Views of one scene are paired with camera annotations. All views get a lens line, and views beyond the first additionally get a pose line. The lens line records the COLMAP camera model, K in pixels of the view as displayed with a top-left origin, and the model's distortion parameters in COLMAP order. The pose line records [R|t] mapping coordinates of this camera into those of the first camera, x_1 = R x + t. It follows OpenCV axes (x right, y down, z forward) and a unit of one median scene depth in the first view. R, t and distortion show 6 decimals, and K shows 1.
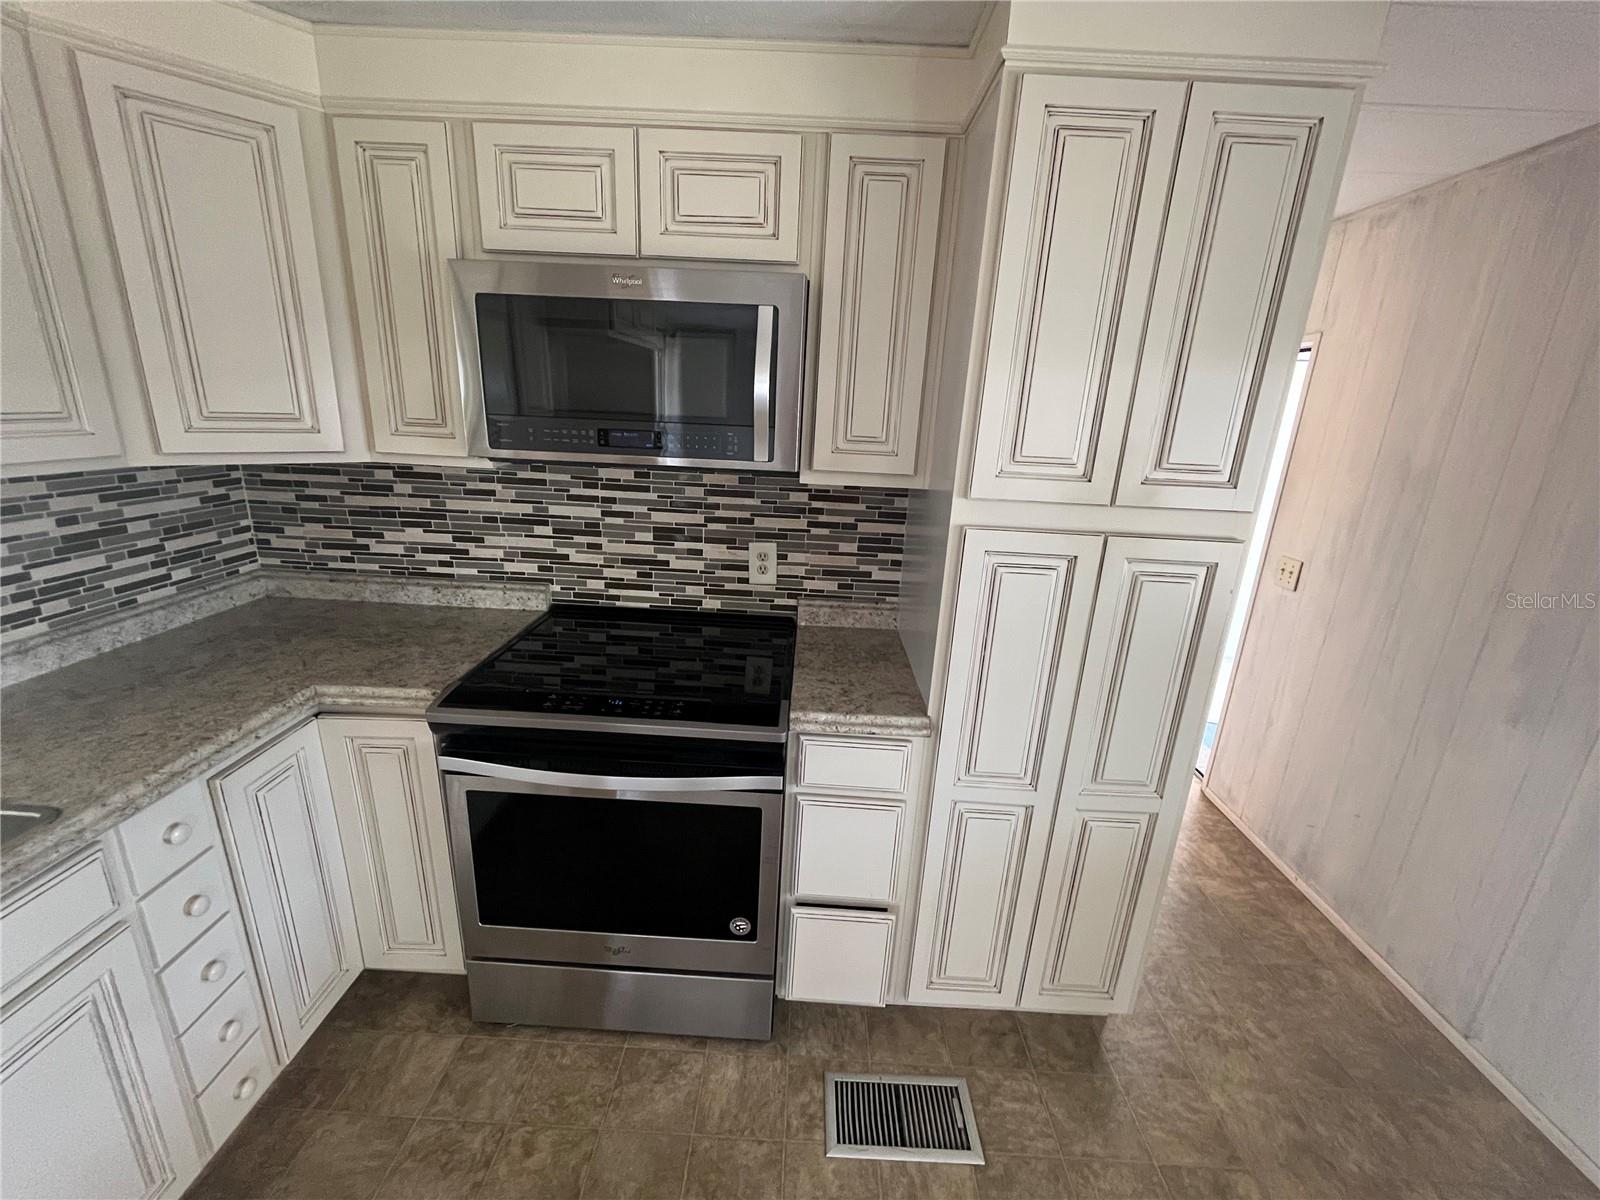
lens RADIAL K [[657.0, 0, 798.7], [0, 657.0, 605.9], [0, 0, 1]] dist [-0.000114, -0.000645]
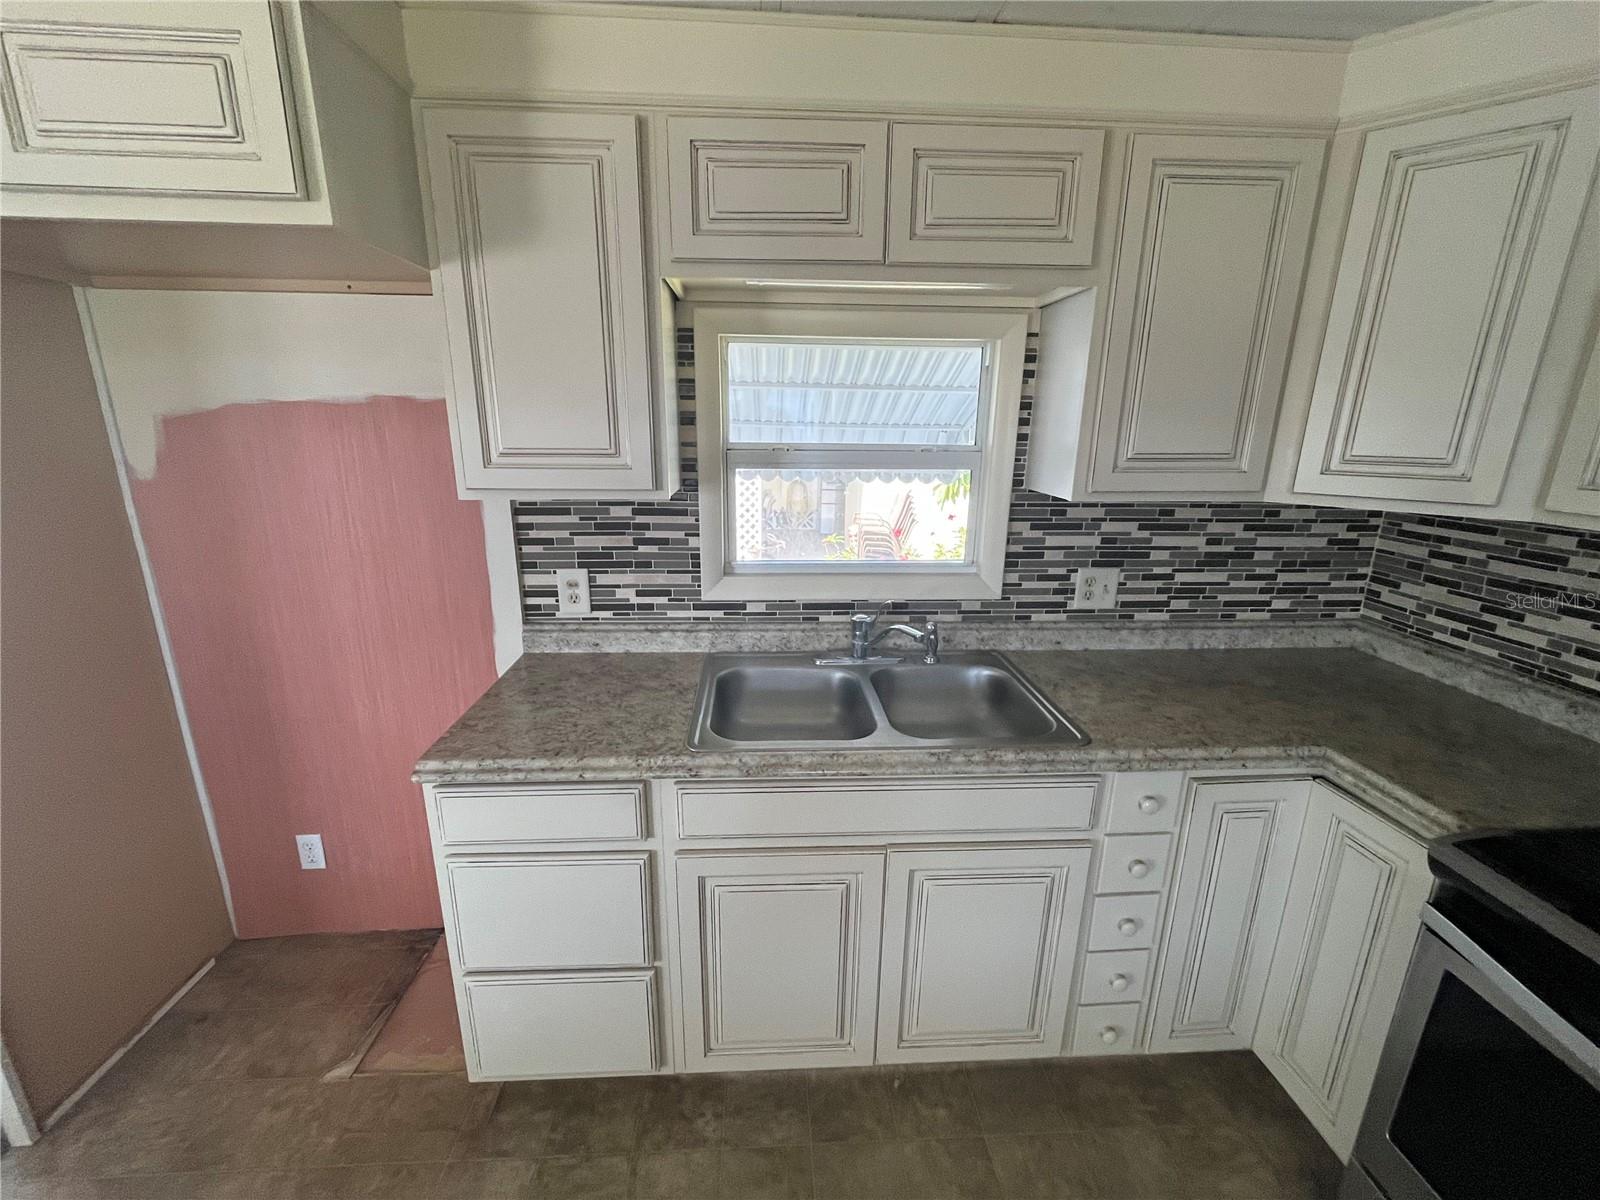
lens RADIAL K [[657.0, 0, 803.5], [0, 657.0, 602.0], [0, 0, 1]] dist [-0.000114, -0.000645]
pose [[0.078088, 0.219683, -0.972441, 0.052439], [-0.299215, 0.935615, 0.187337, -0.021323], [0.950985, 0.276340, 0.138792, 0.114297]]
